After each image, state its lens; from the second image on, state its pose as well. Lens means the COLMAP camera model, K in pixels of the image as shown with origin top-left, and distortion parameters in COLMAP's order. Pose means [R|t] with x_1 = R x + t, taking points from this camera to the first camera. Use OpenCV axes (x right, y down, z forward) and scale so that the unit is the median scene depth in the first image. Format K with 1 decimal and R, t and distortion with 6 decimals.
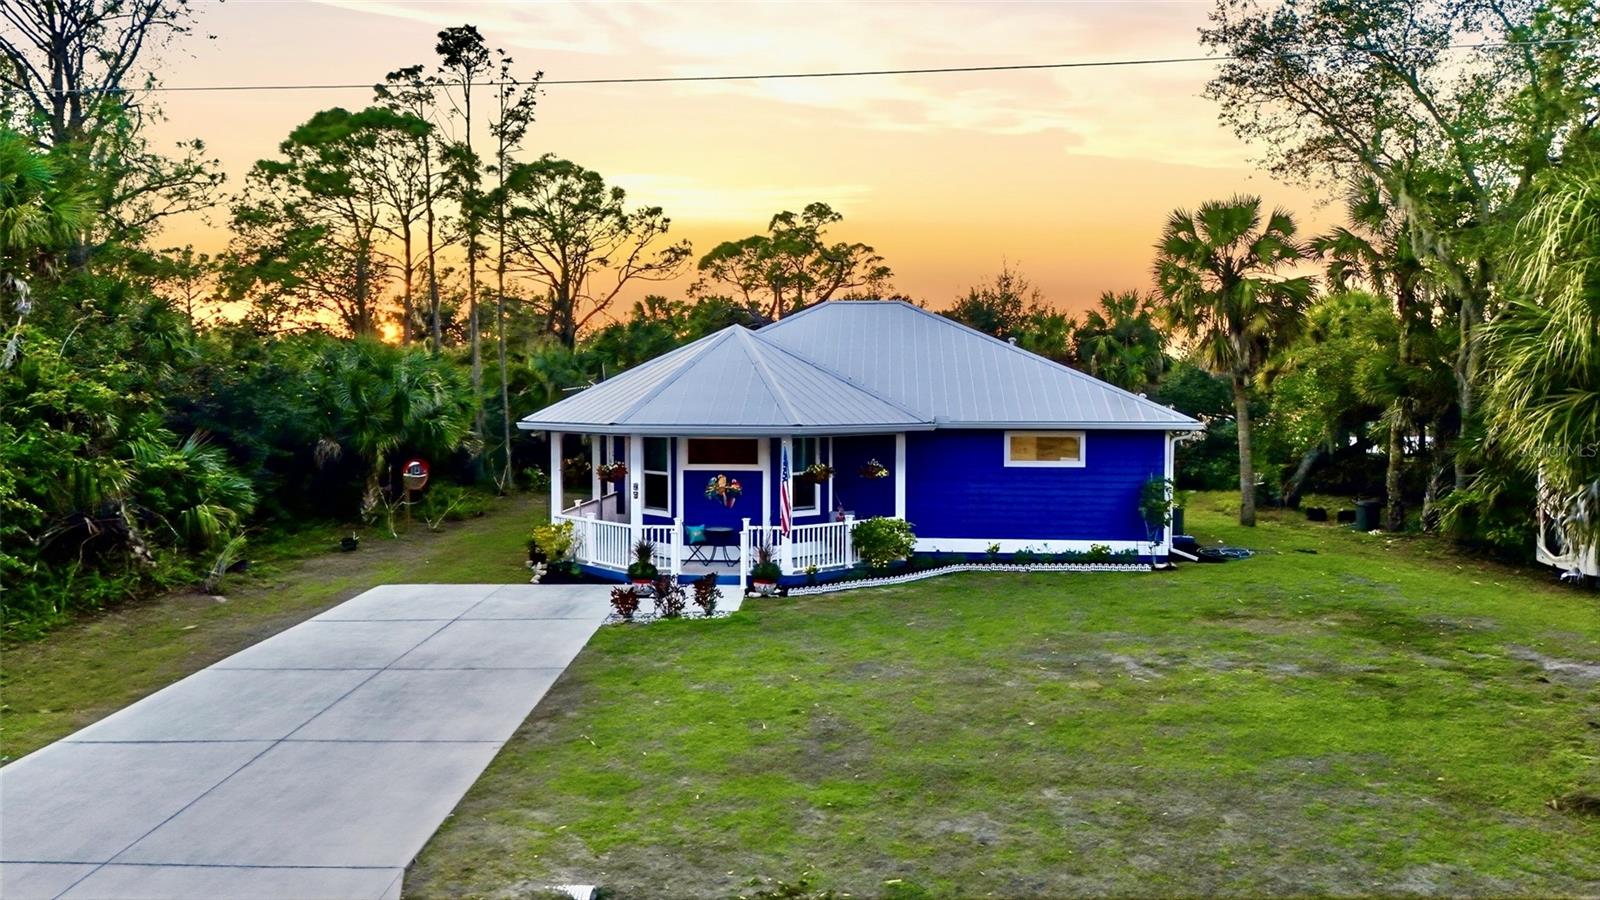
lens RADIAL K [[1175.8, 0, 805.4], [0, 1175.8, 445.9], [0, 0, 1]] dist [0.075893, -0.078285]
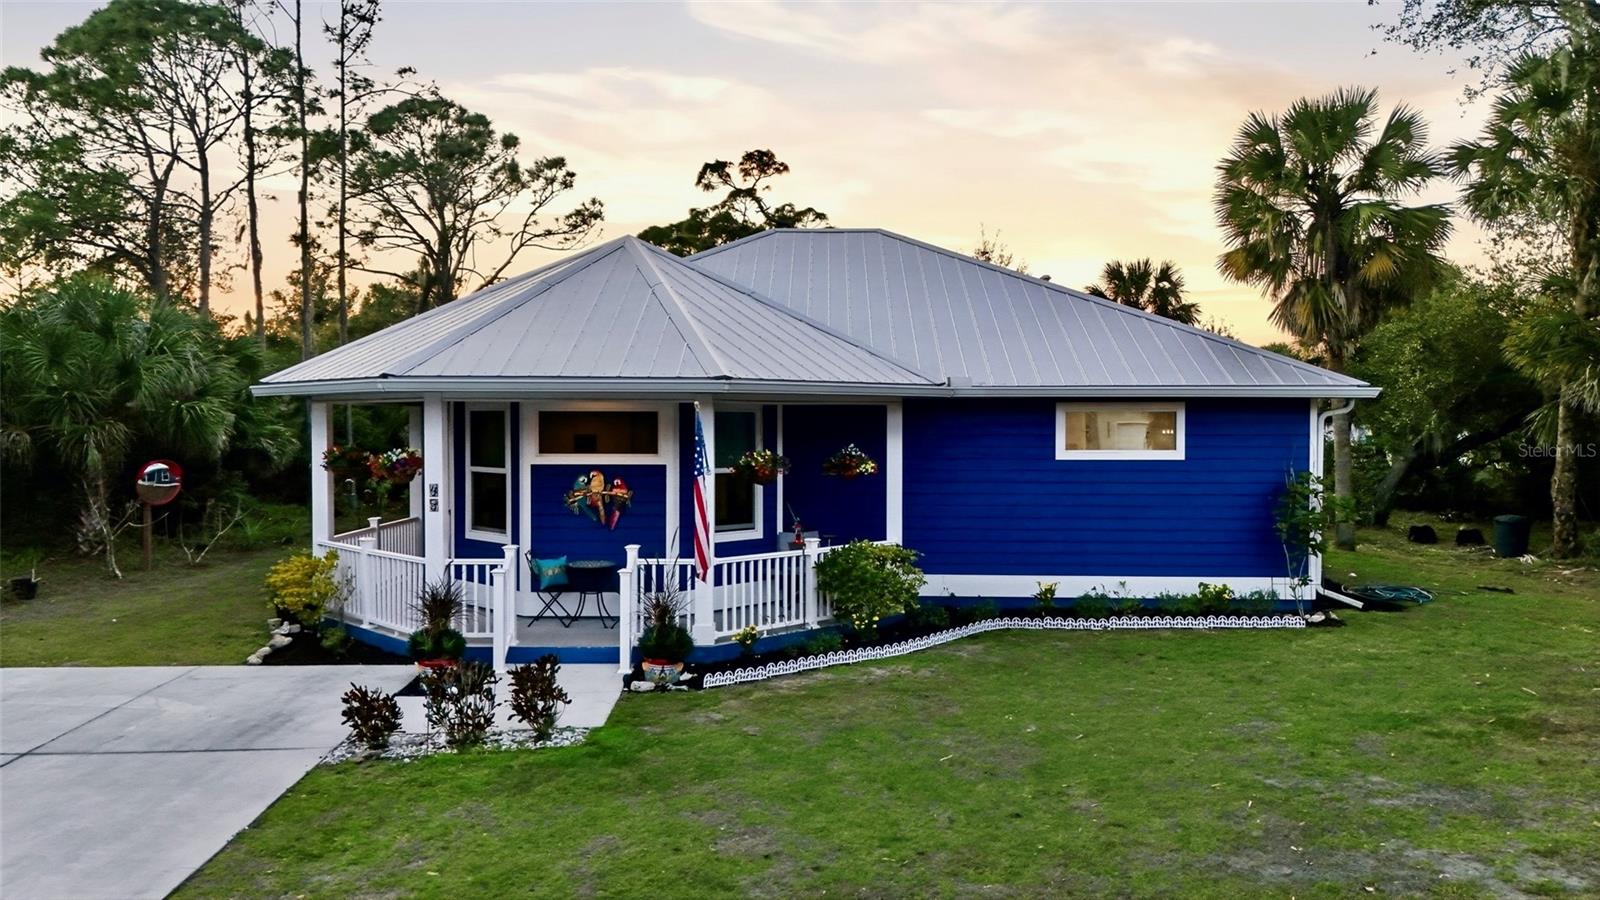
lens RADIAL K [[1175.8, 0, 805.4], [0, 1175.8, 445.9], [0, 0, 1]] dist [0.075893, -0.078285]
pose [[0.998783, -0.001902, 0.049293, 0.004818], [0.002921, 0.999783, -0.020611, 0.023868], [-0.049243, 0.020730, 0.998572, 0.396878]]
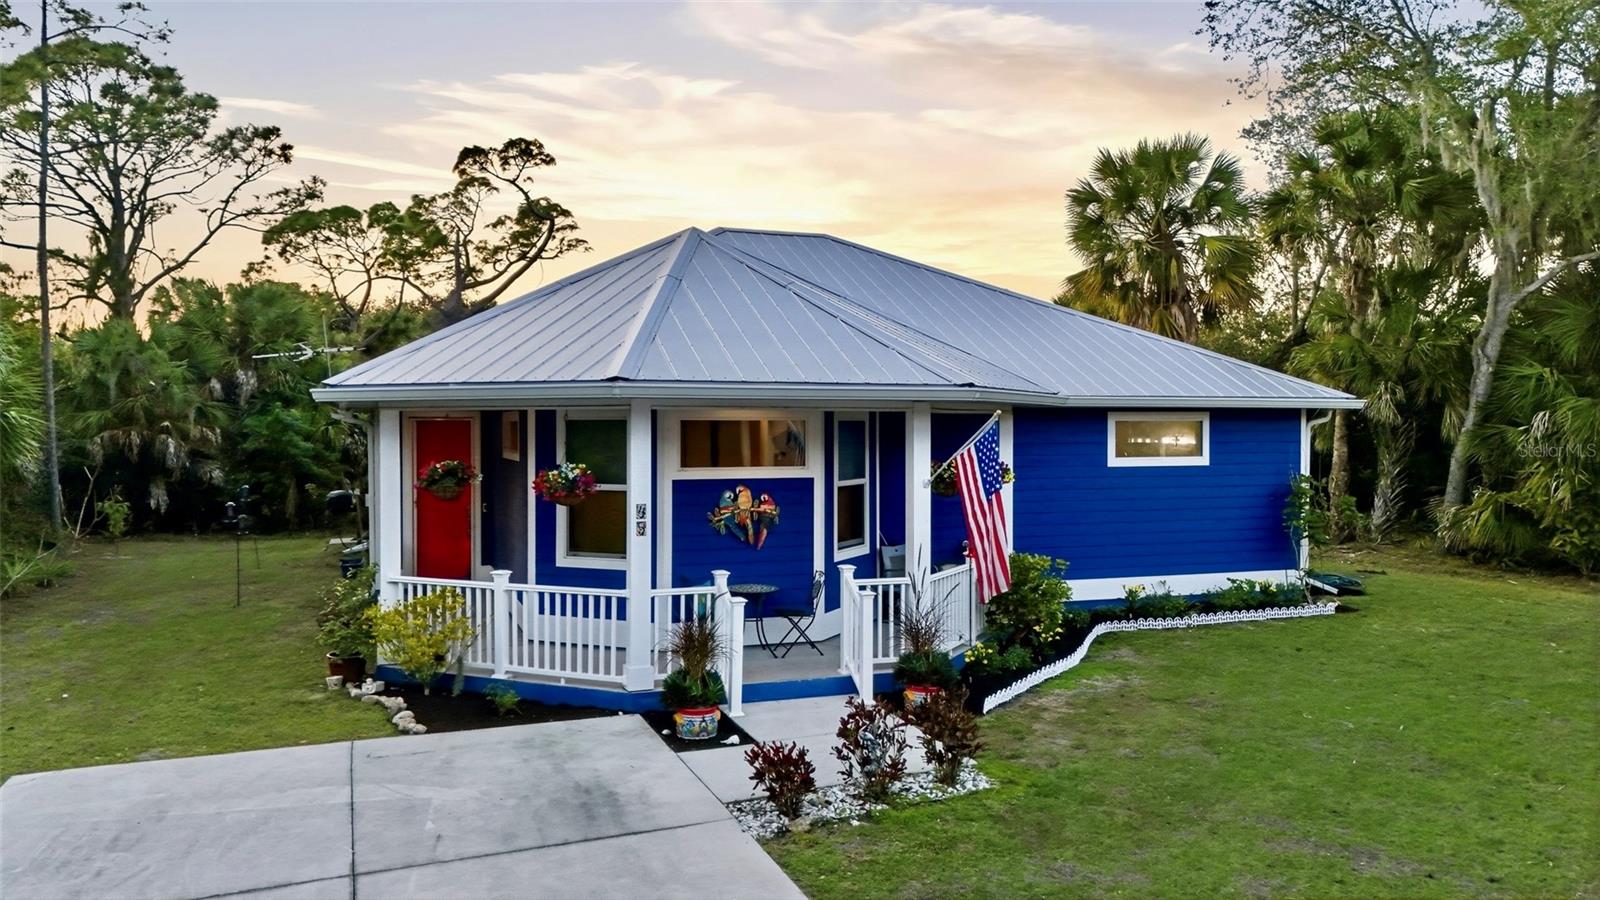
lens RADIAL K [[1175.8, 0, 805.4], [0, 1175.8, 445.9], [0, 0, 1]] dist [0.075893, -0.078285]
pose [[0.914774, -0.008634, 0.403873, -0.259987], [0.019600, 0.999543, -0.023025, 0.018720], [-0.403490, 0.028979, 0.914525, 0.490645]]
